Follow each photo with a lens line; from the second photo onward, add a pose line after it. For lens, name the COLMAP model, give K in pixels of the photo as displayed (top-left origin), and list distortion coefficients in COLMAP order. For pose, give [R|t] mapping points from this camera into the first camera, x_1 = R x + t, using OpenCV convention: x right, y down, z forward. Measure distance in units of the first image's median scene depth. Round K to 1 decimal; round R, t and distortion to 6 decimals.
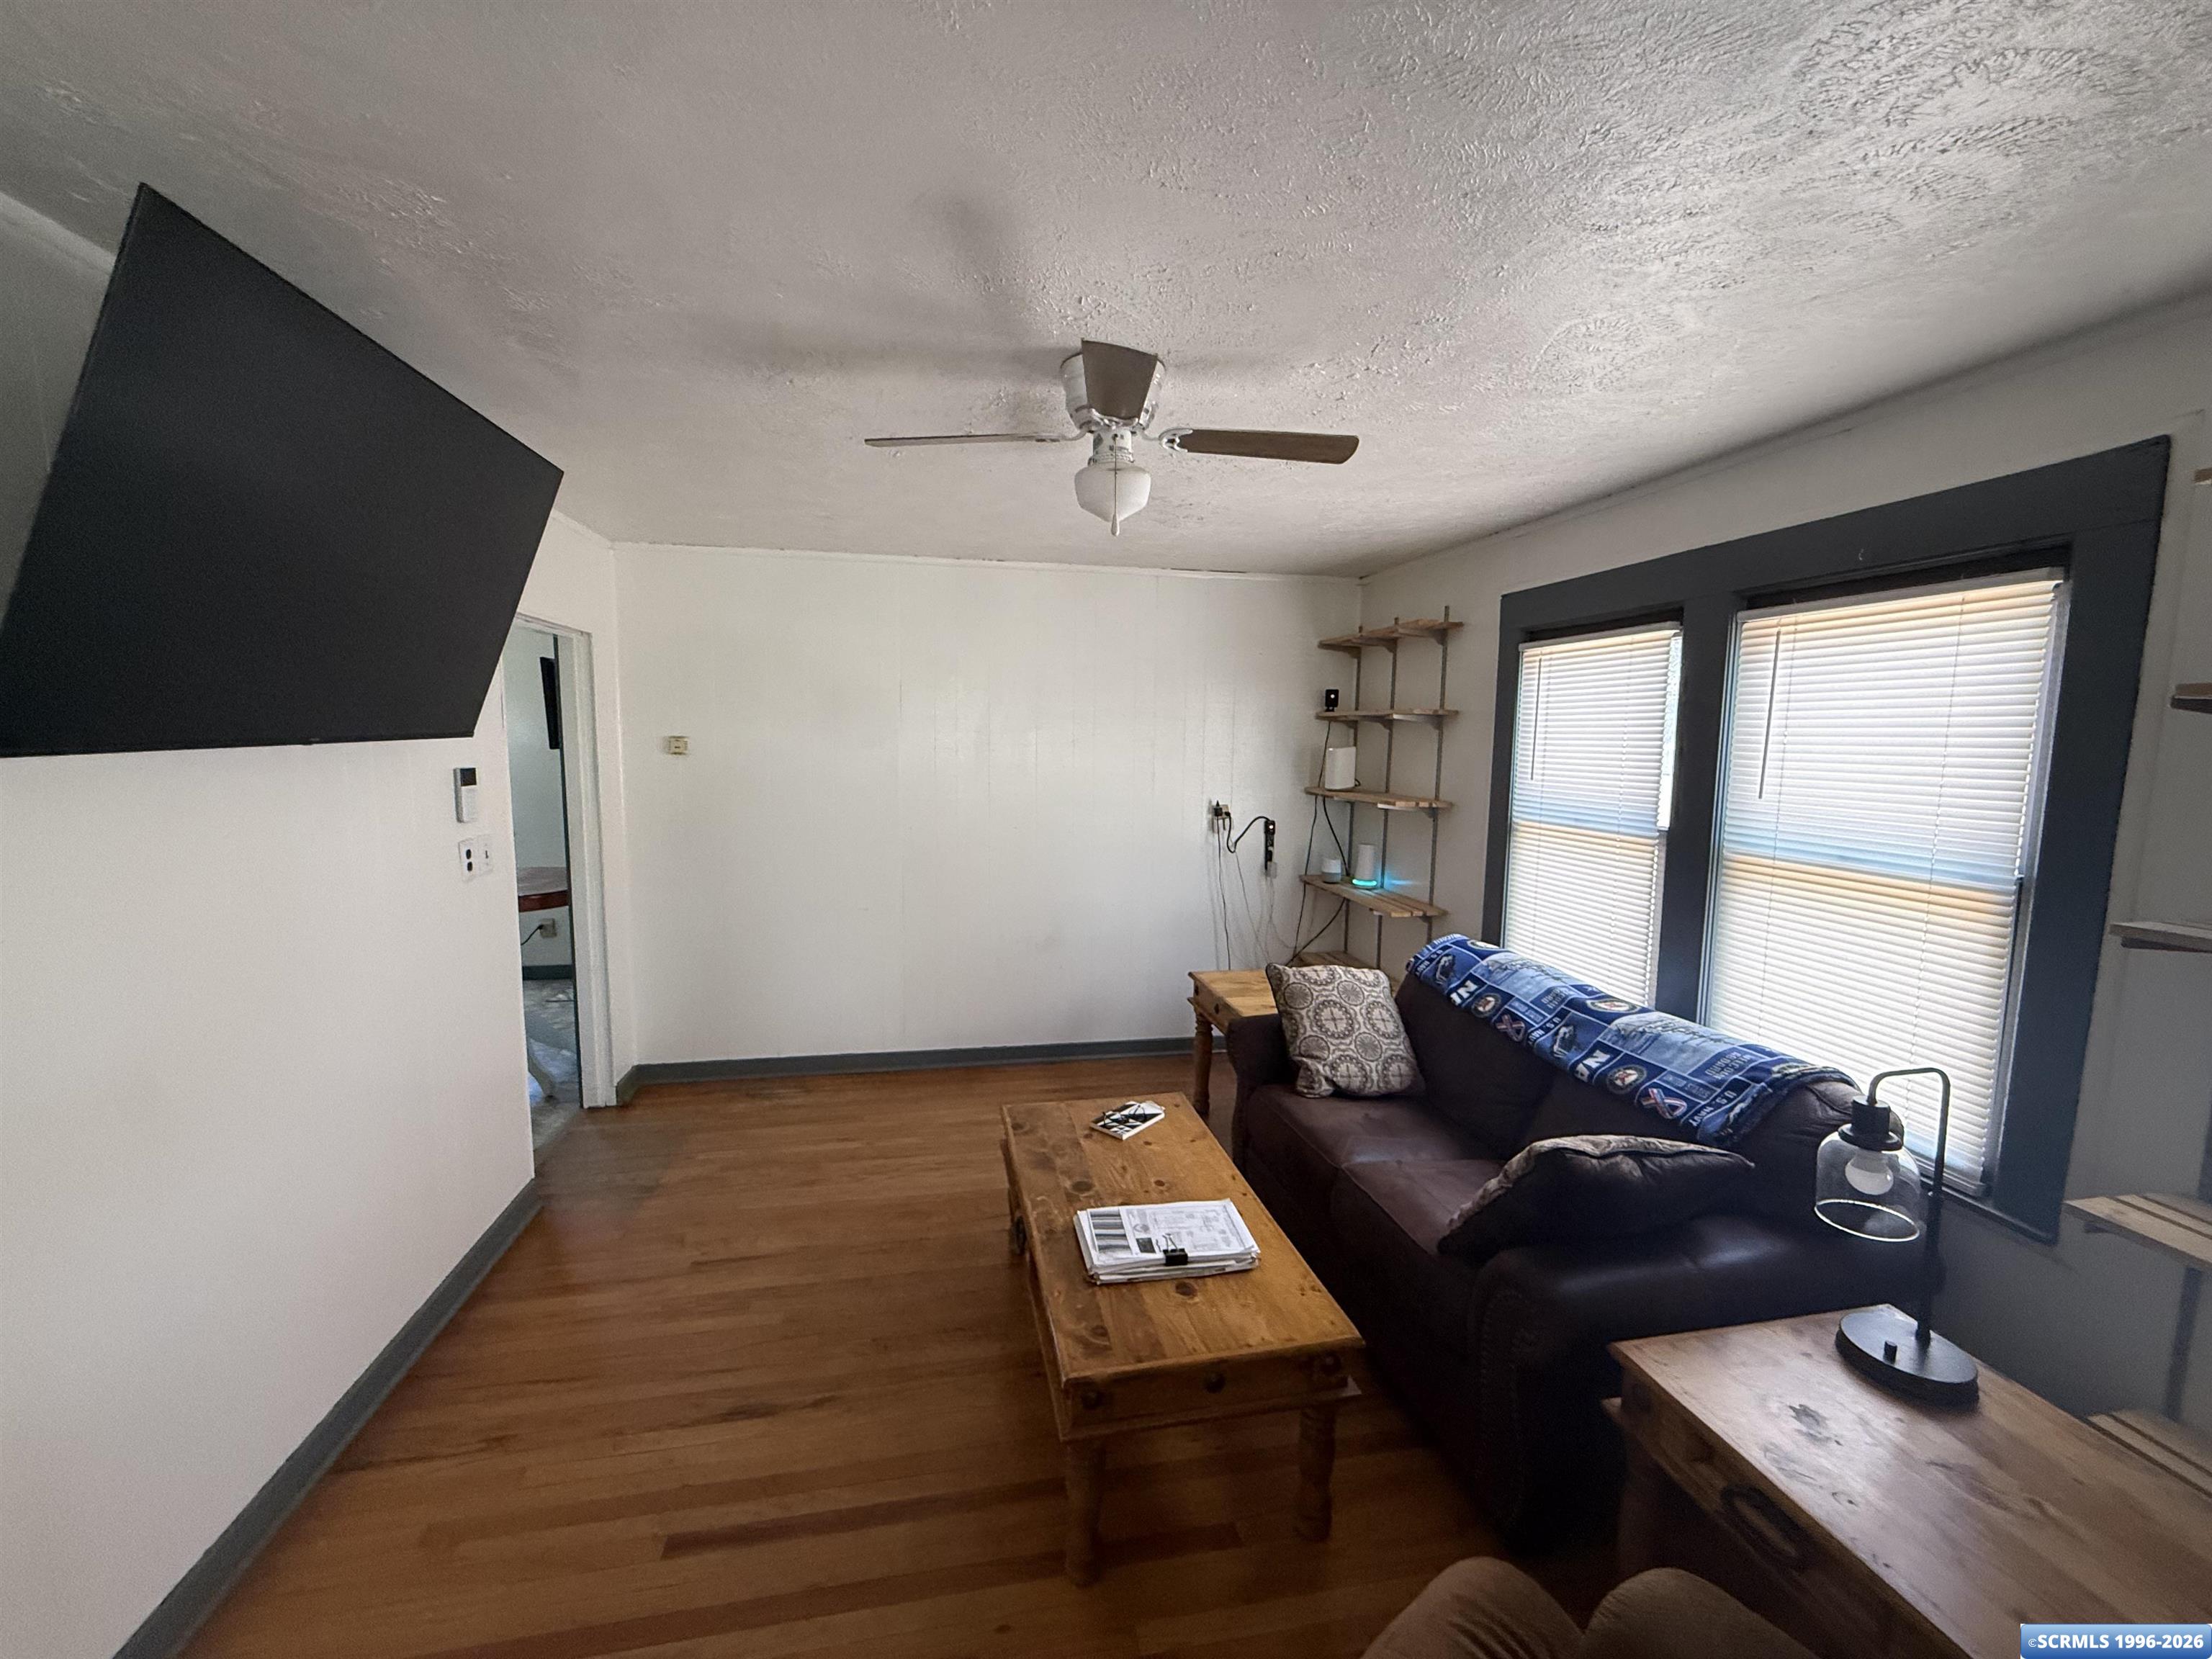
lens RADIAL K [[878.2, 0, 1093.9], [0, 878.2, 825.1], [0, 0, 1]] dist [-0.000148, 0.000045]
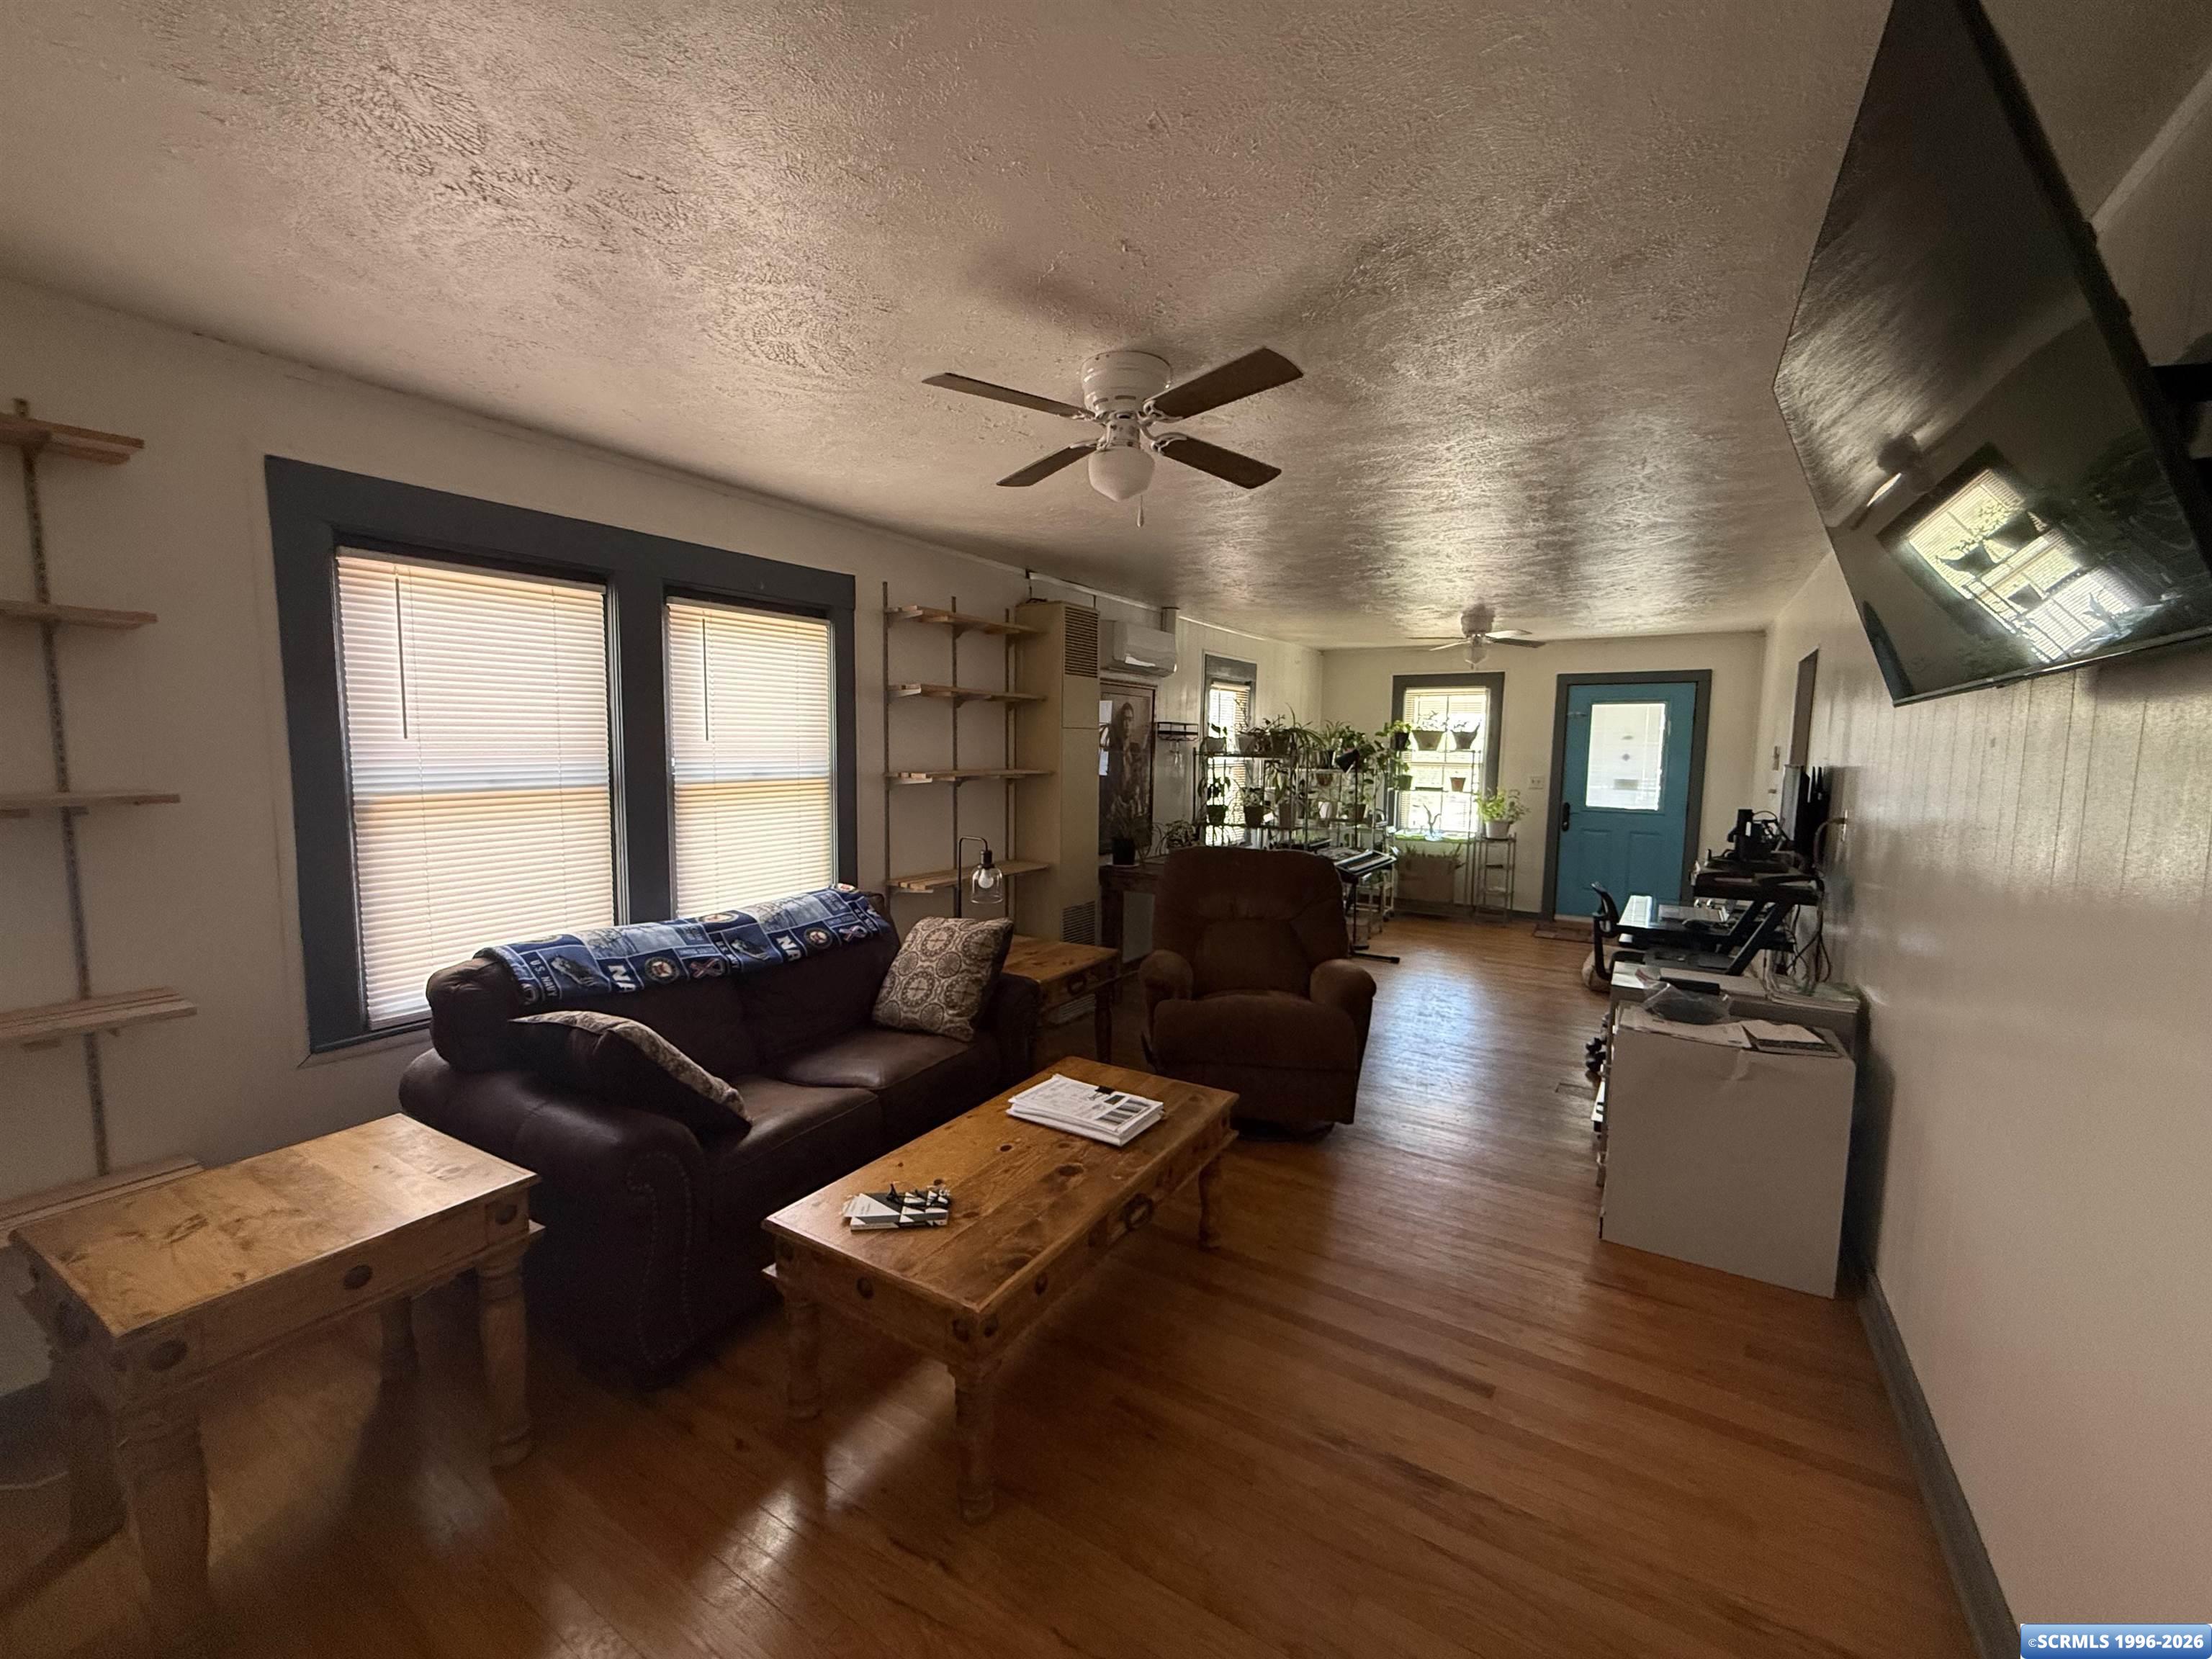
lens RADIAL K [[883.1, 0, 1102.5], [0, 883.1, 828.1], [0, 0, 1]] dist [-0.001682, 0.000138]
pose [[-0.731518, -0.086151, 0.676358, -0.639086], [0.053893, 0.981576, 0.183316, -0.115062], [-0.679689, 0.170550, -0.713397, 1.576494]]
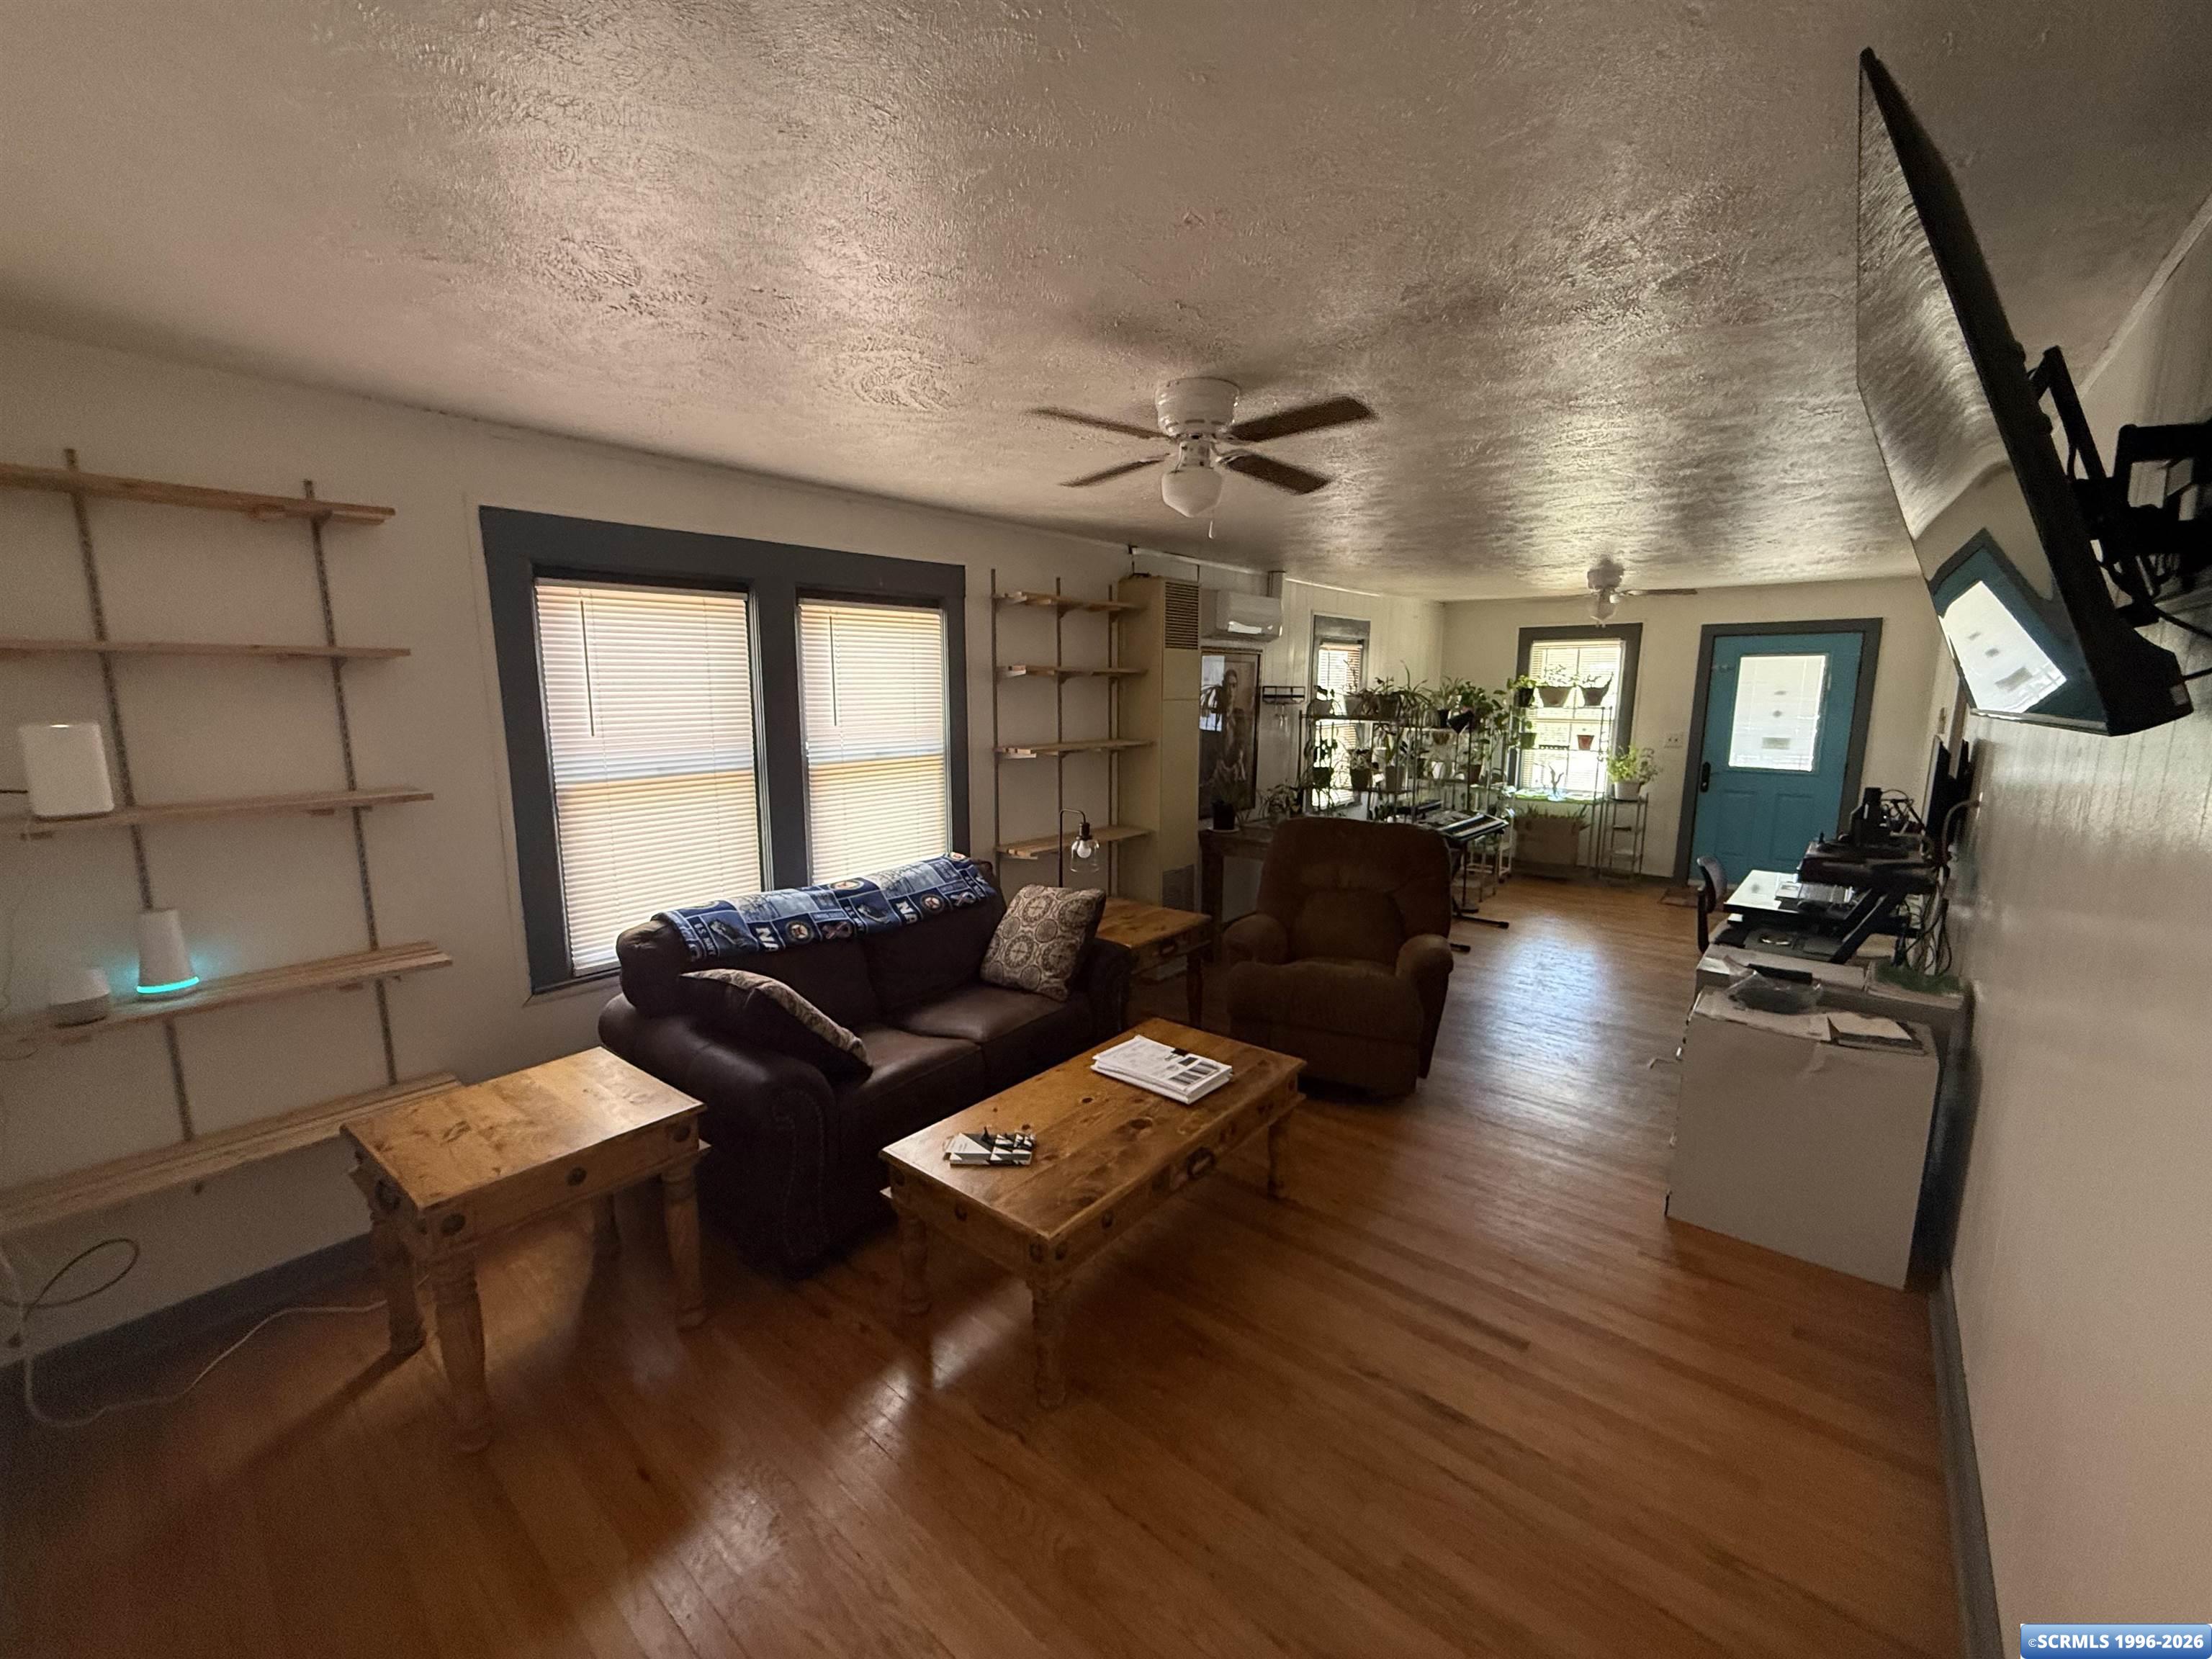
lens RADIAL K [[883.1, 0, 1102.5], [0, 883.1, 828.1], [0, 0, 1]] dist [-0.001682, 0.000138]
pose [[-0.628432, -0.137168, 0.765675, -0.744441], [0.077020, 0.968520, 0.236722, -0.185873], [-0.774042, 0.207736, -0.598084, 1.589165]]
